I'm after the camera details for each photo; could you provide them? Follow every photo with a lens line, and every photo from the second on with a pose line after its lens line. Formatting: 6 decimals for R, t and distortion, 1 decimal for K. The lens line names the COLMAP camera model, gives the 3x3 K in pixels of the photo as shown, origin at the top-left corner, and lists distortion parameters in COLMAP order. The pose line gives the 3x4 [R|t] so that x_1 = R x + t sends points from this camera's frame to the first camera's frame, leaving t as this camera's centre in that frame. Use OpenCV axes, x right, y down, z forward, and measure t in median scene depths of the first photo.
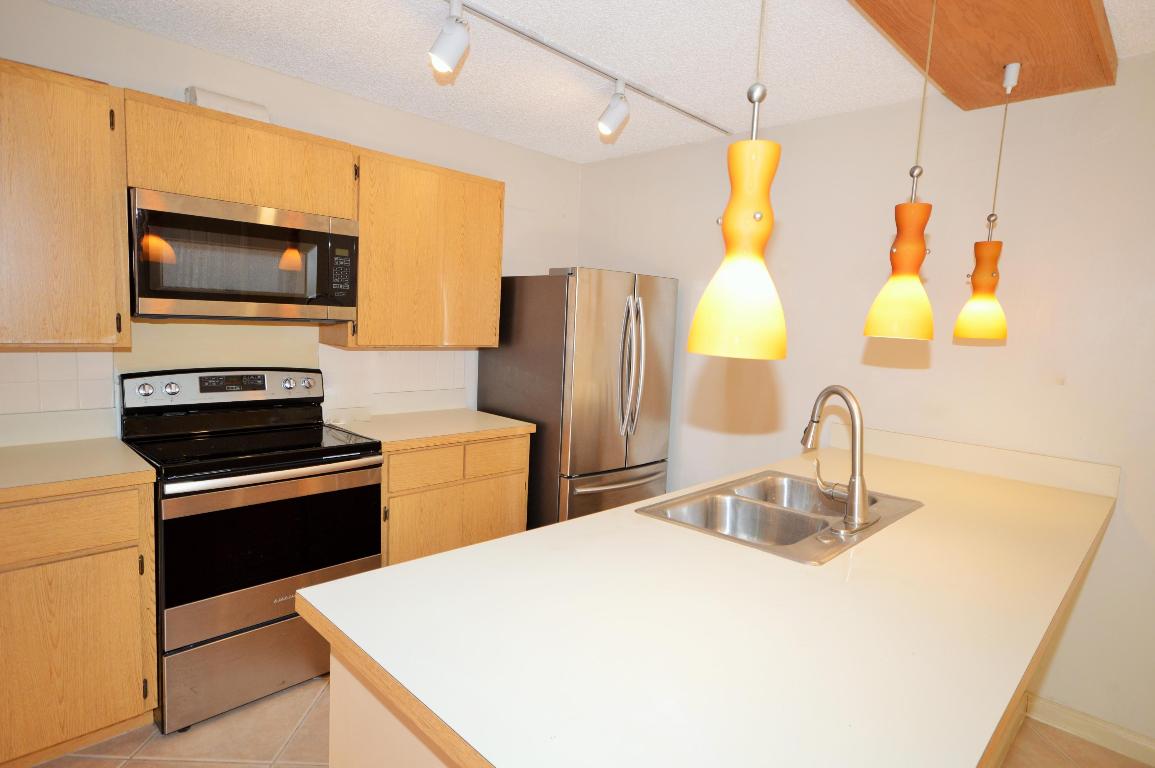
lens RADIAL K [[612.1, 0, 577.5], [0, 612.1, 384.0], [0, 0, 1]] dist [0.025564, -0.016171]
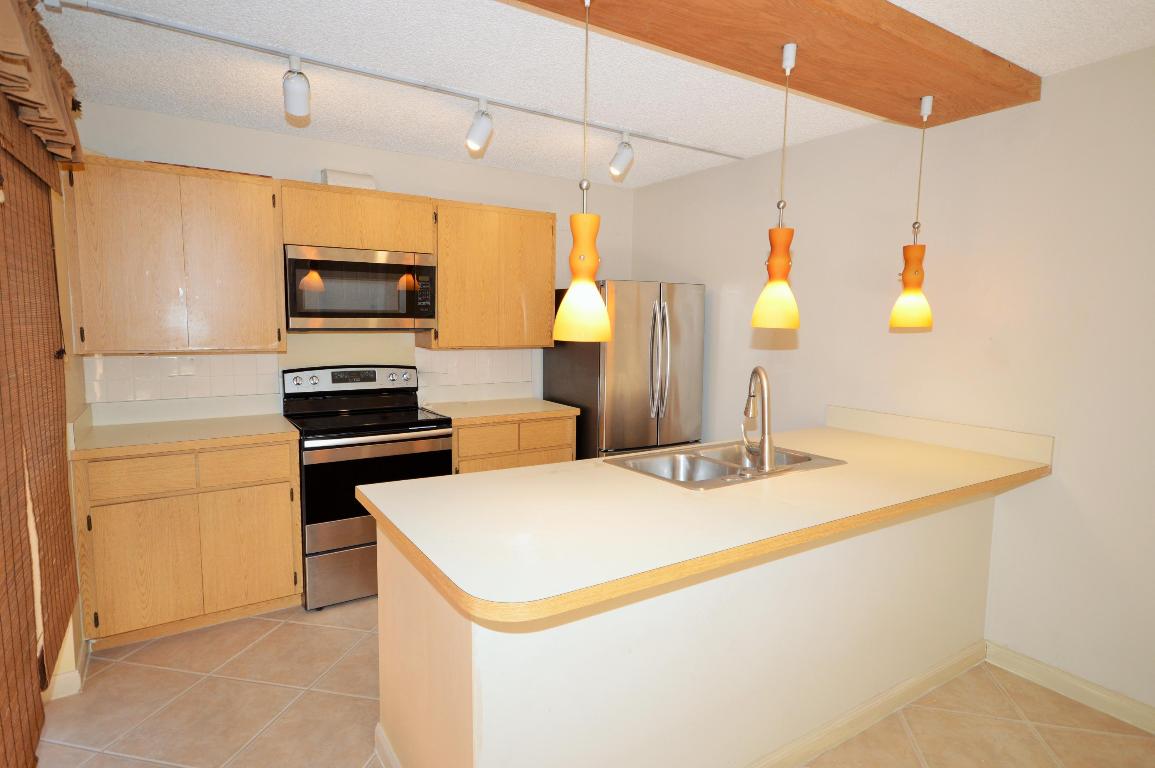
lens RADIAL K [[614.3, 0, 577.5], [0, 614.3, 384.0], [0, 0, 1]] dist [0.000759, 0.001300]
pose [[0.975604, -0.011568, -0.219234, 0.255114], [0.009918, 0.999914, -0.008627, 0.035615], [0.219315, 0.006242, 0.975634, -0.259772]]
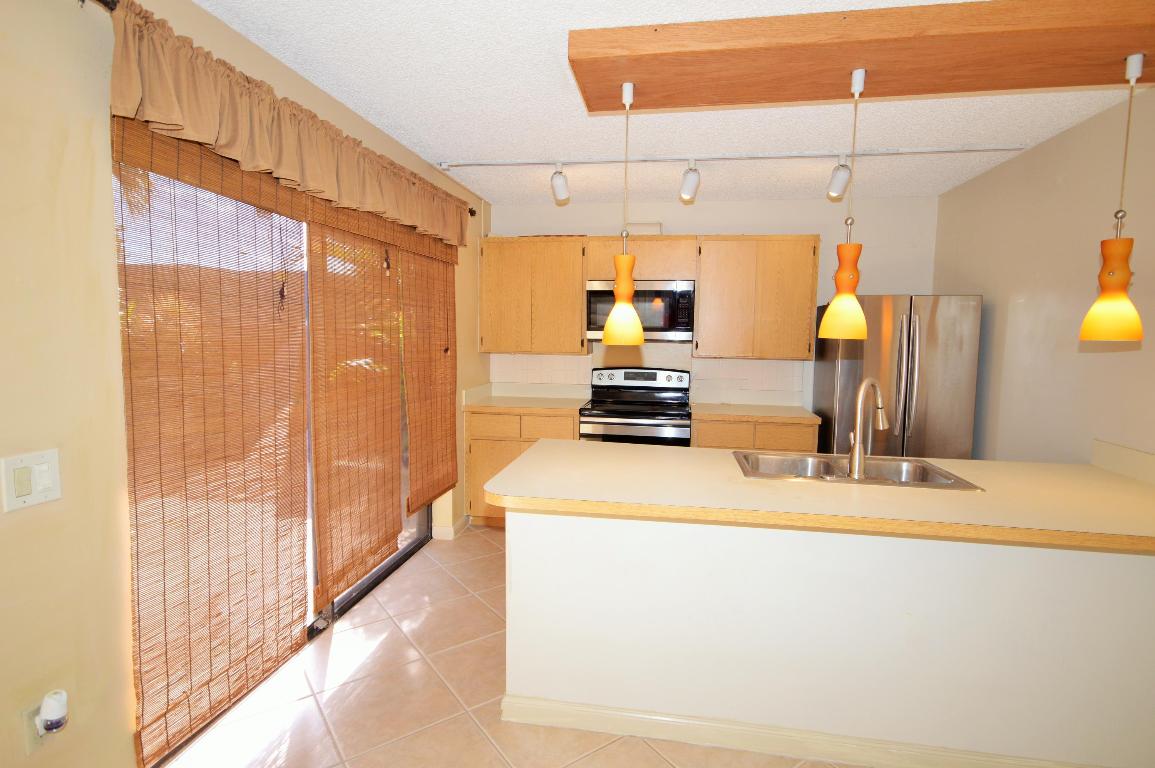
lens RADIAL K [[583.5, 0, 577.5], [0, 583.5, 384.0], [0, 0, 1]] dist [0.002410, 0.001308]
pose [[0.575496, 0.035547, -0.817032, 0.823857], [-0.074329, 0.997193, -0.008969, 0.056518], [0.814420, 0.065891, 0.576523, -0.167621]]
